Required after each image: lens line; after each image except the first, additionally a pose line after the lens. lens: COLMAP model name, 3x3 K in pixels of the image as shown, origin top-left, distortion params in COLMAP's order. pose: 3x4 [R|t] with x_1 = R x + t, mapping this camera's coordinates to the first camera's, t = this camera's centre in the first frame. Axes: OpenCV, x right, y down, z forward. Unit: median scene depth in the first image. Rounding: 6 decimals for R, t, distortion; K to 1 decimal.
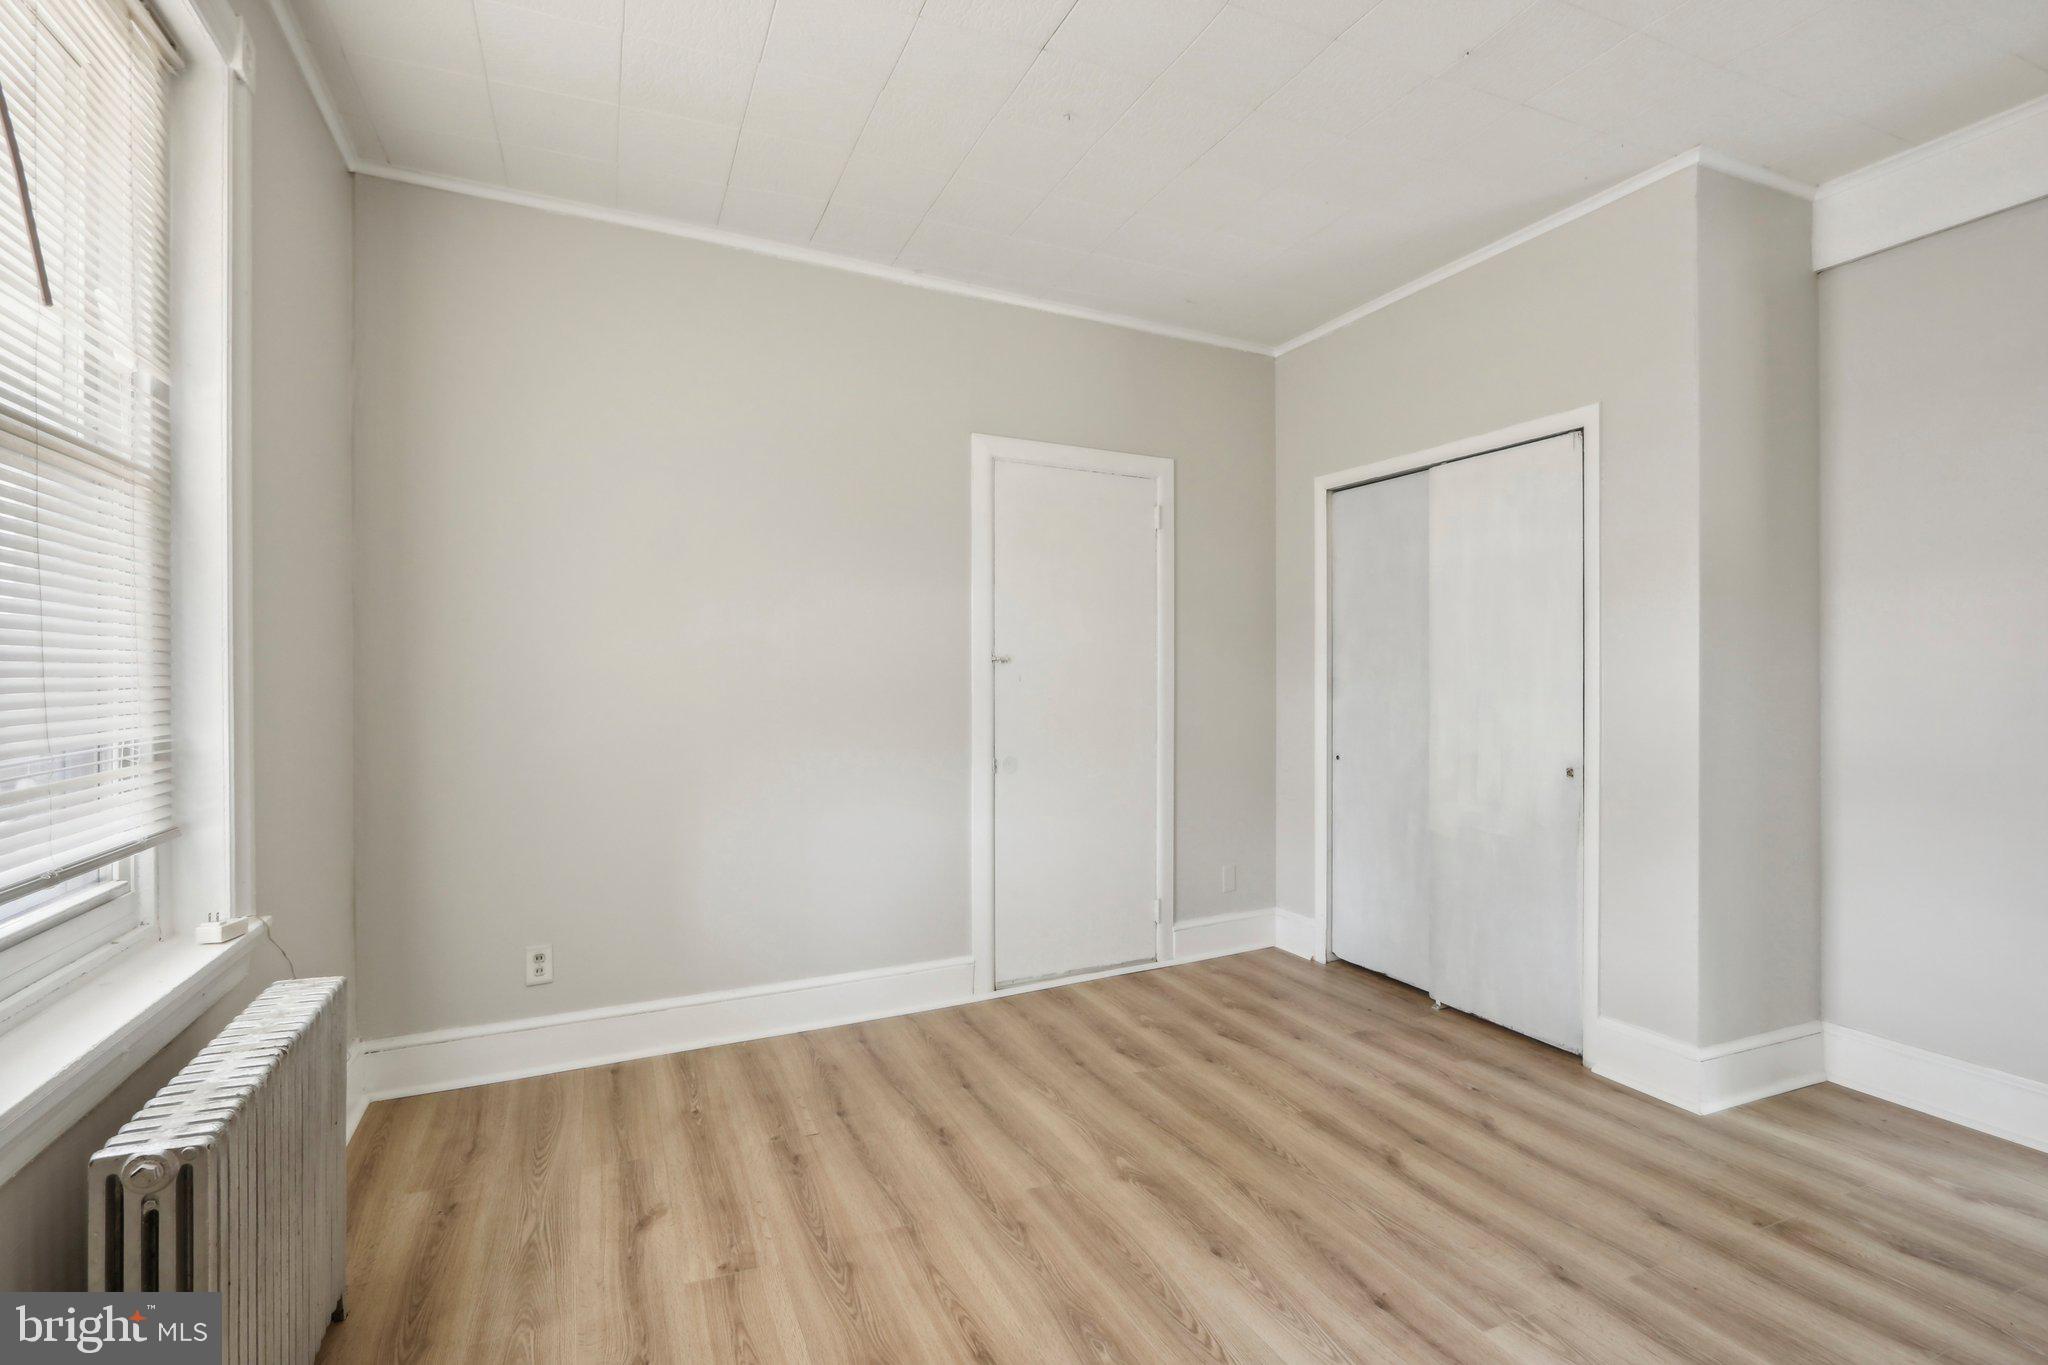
lens RADIAL K [[966.9, 0, 1008.1], [0, 966.9, 680.6], [0, 0, 1]] dist [-0.021077, 0.001107]
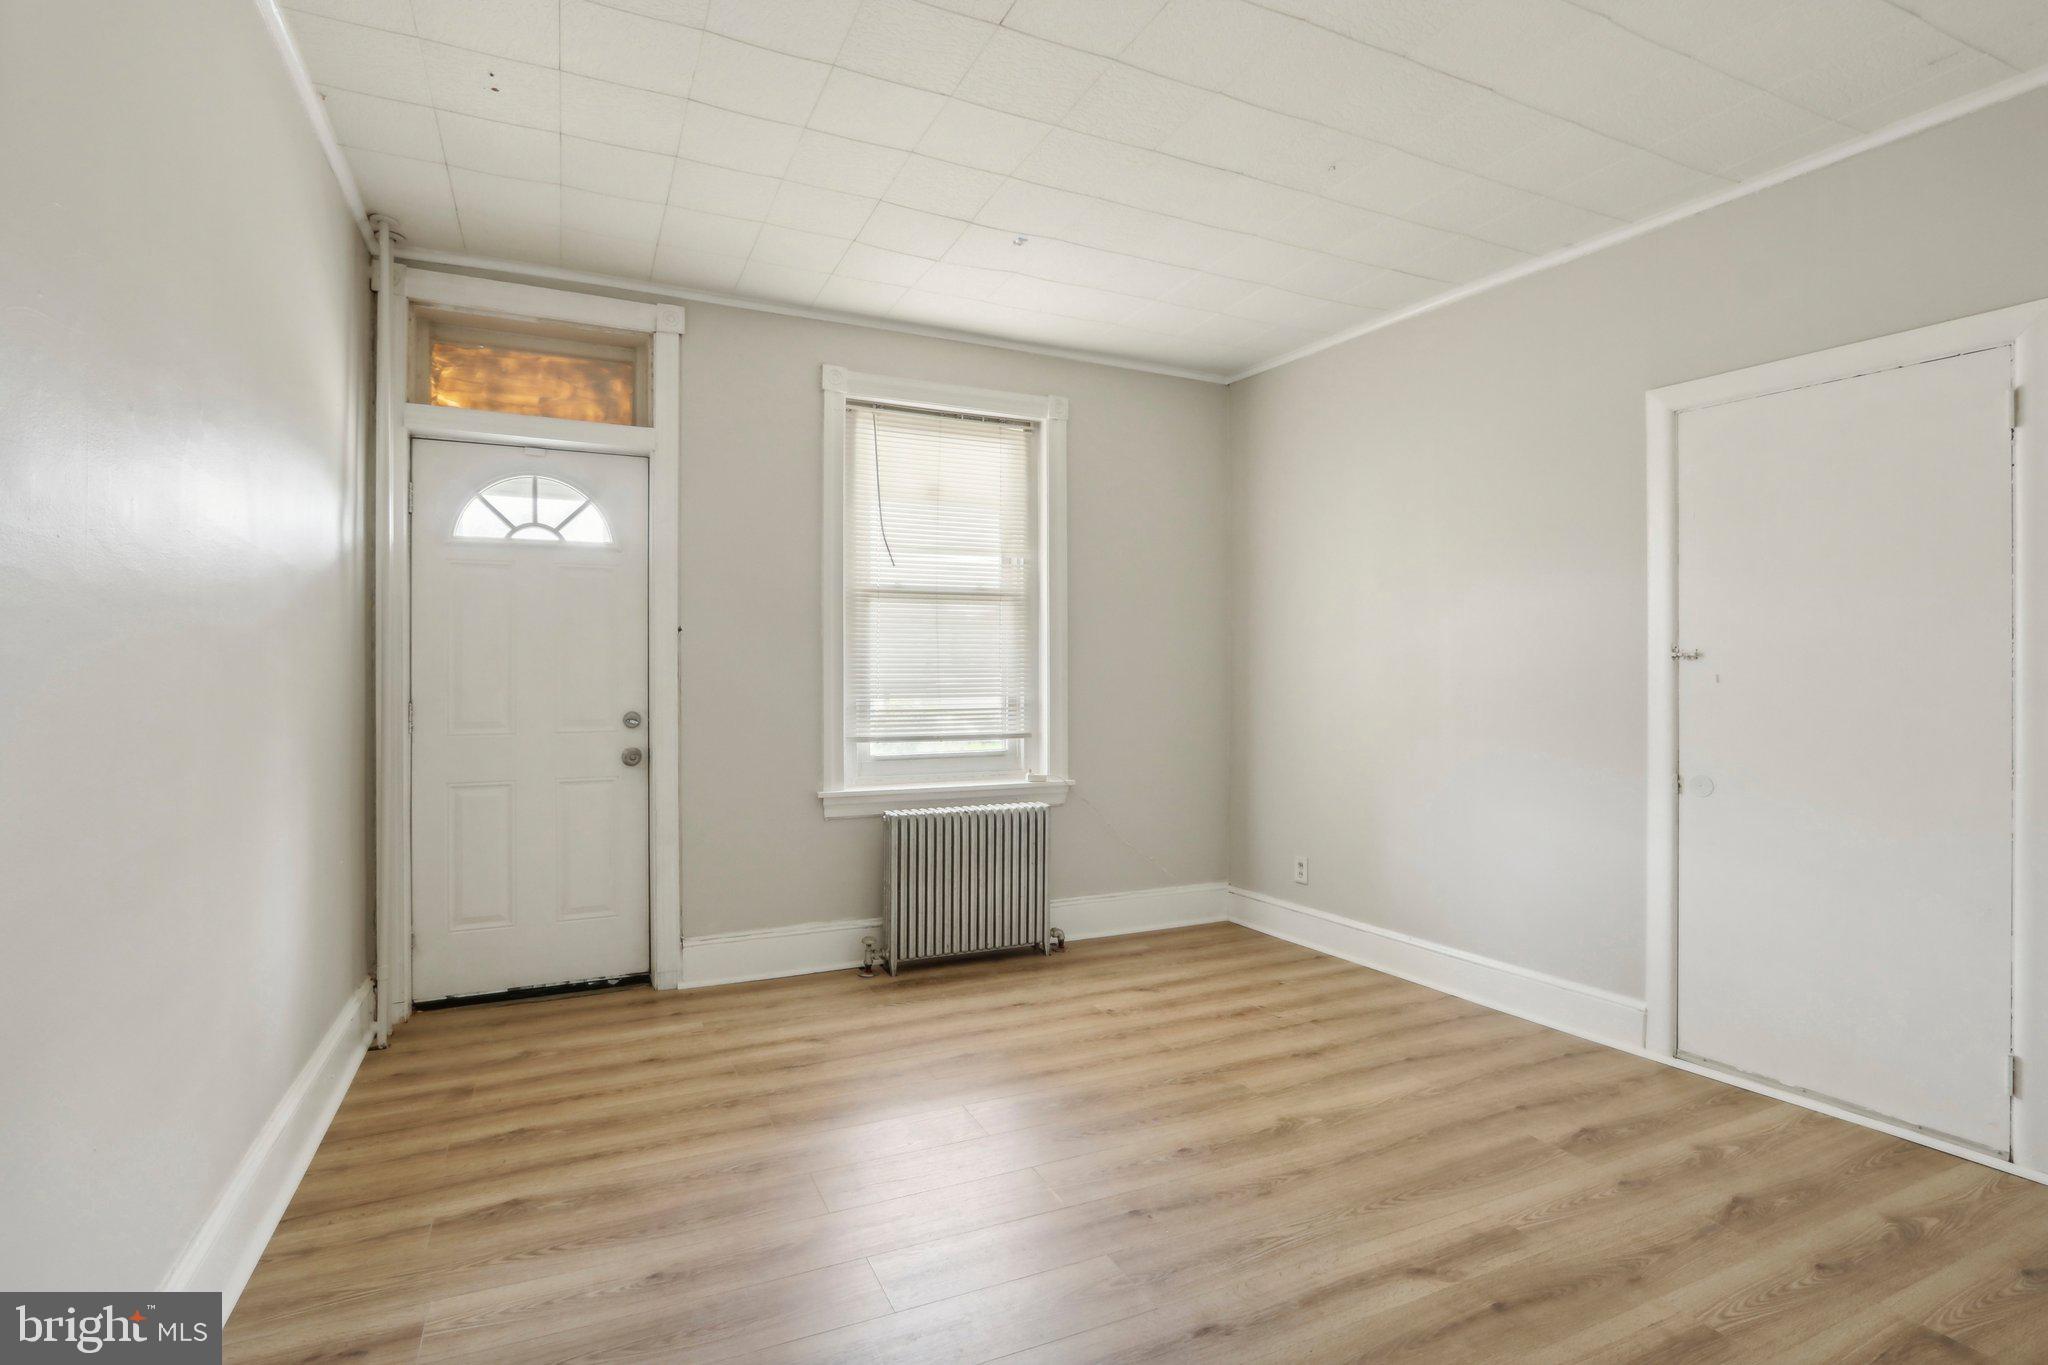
lens RADIAL K [[966.9, 0, 1010.1], [0, 966.9, 671.0], [0, 0, 1]] dist [-0.021077, 0.001107]
pose [[0.029571, -0.001955, -0.999561, 0.969055], [-0.009635, 0.999951, -0.002241, -0.000872], [0.999516, 0.009697, 0.029551, 0.504674]]
